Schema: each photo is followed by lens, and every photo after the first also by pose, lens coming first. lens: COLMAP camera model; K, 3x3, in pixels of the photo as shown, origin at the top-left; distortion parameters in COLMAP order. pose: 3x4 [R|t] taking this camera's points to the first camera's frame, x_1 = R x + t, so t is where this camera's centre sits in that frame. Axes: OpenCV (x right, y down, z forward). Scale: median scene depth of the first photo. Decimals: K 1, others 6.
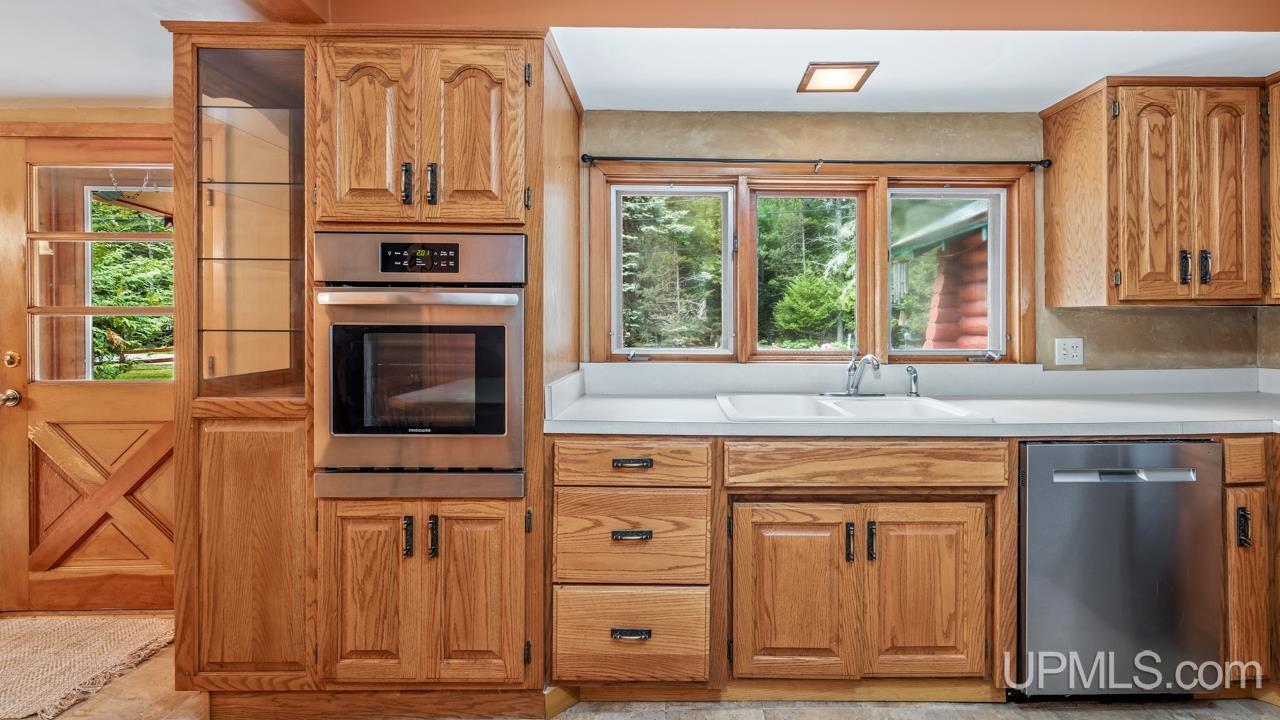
lens RADIAL K [[542.0, 0, 637.9], [0, 542.0, 335.7], [0, 0, 1]] dist [-0.000243, -0.000020]
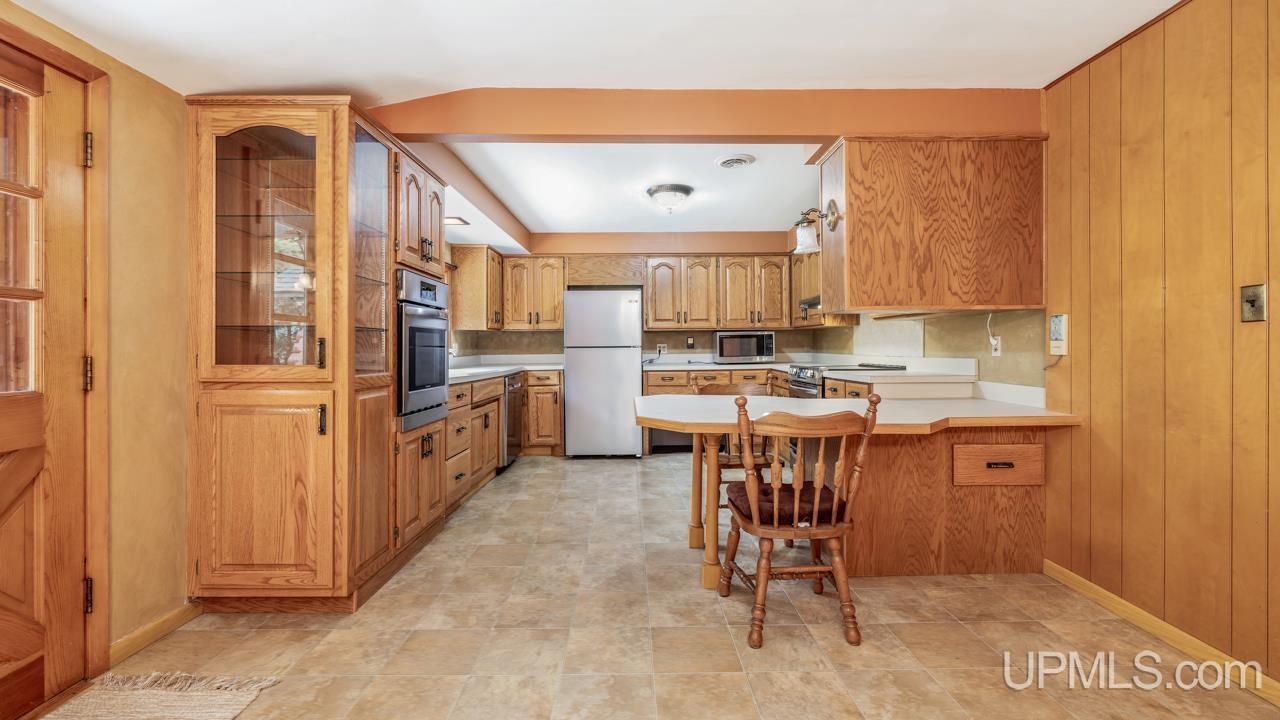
lens RADIAL K [[542.0, 0, 637.9], [0, 542.0, 335.7], [0, 0, 1]] dist [-0.000243, -0.000020]
pose [[0.011905, 0.025711, 0.999599, -2.059652], [0.004783, 0.999656, -0.025770, 0.052393], [-0.999918, 0.005088, 0.011778, 0.259320]]
